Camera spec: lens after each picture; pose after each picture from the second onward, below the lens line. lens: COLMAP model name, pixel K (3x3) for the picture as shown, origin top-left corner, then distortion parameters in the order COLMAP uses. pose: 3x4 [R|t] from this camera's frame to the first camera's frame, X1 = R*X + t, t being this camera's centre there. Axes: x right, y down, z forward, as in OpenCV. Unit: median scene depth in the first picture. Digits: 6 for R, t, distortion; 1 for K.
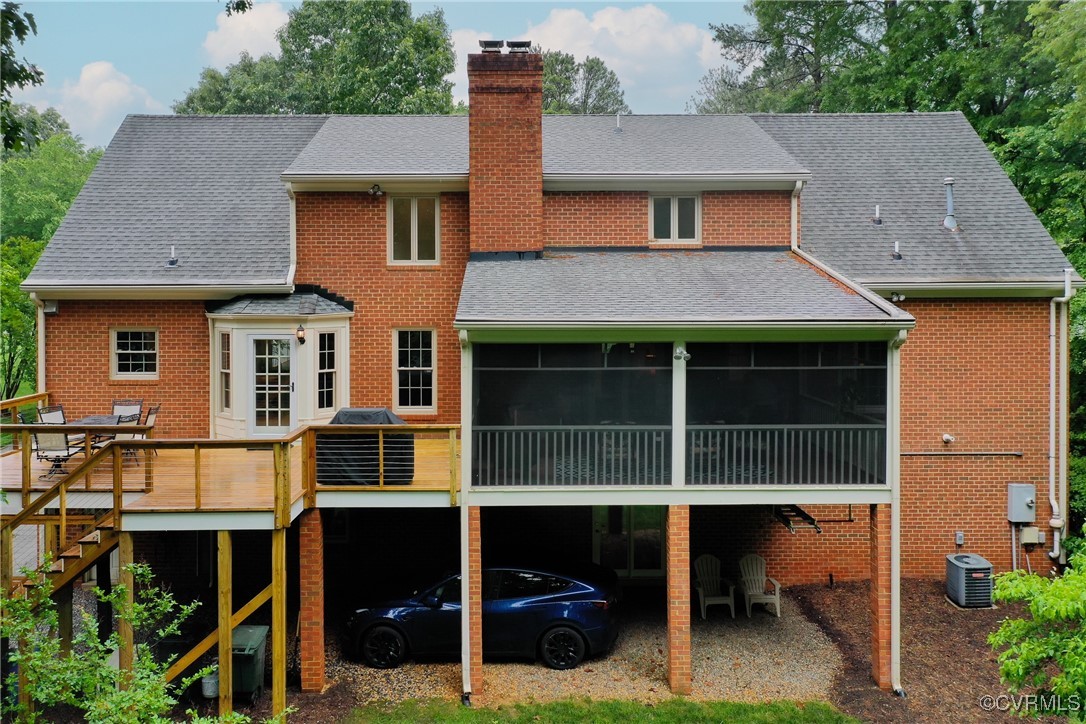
lens RADIAL K [[884.0, 0, 542.8], [0, 884.0, 272.5], [0, 0, 1]] dist [0.000112, 0.005799]
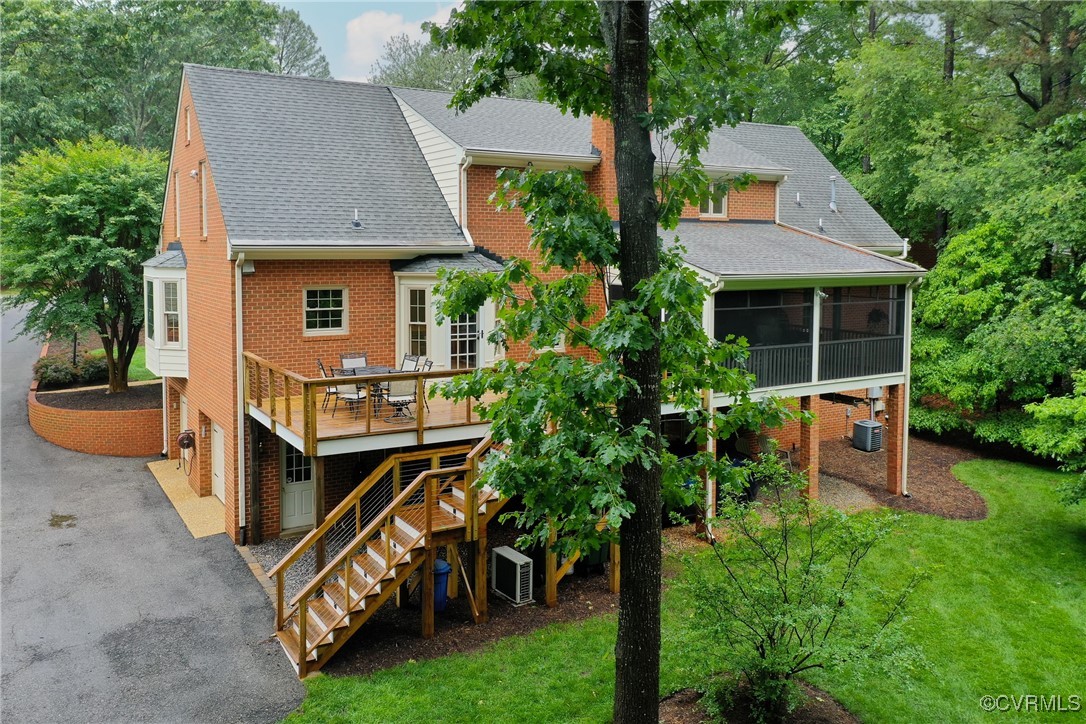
lens RADIAL K [[884.0, 0, 542.8], [0, 884.0, 272.5], [0, 0, 1]] dist [0.000112, 0.005799]
pose [[0.854173, -0.010951, 0.519874, -0.795925], [-0.015928, 0.998758, 0.047210, -0.007502], [-0.519746, -0.048606, 0.852937, -0.028836]]
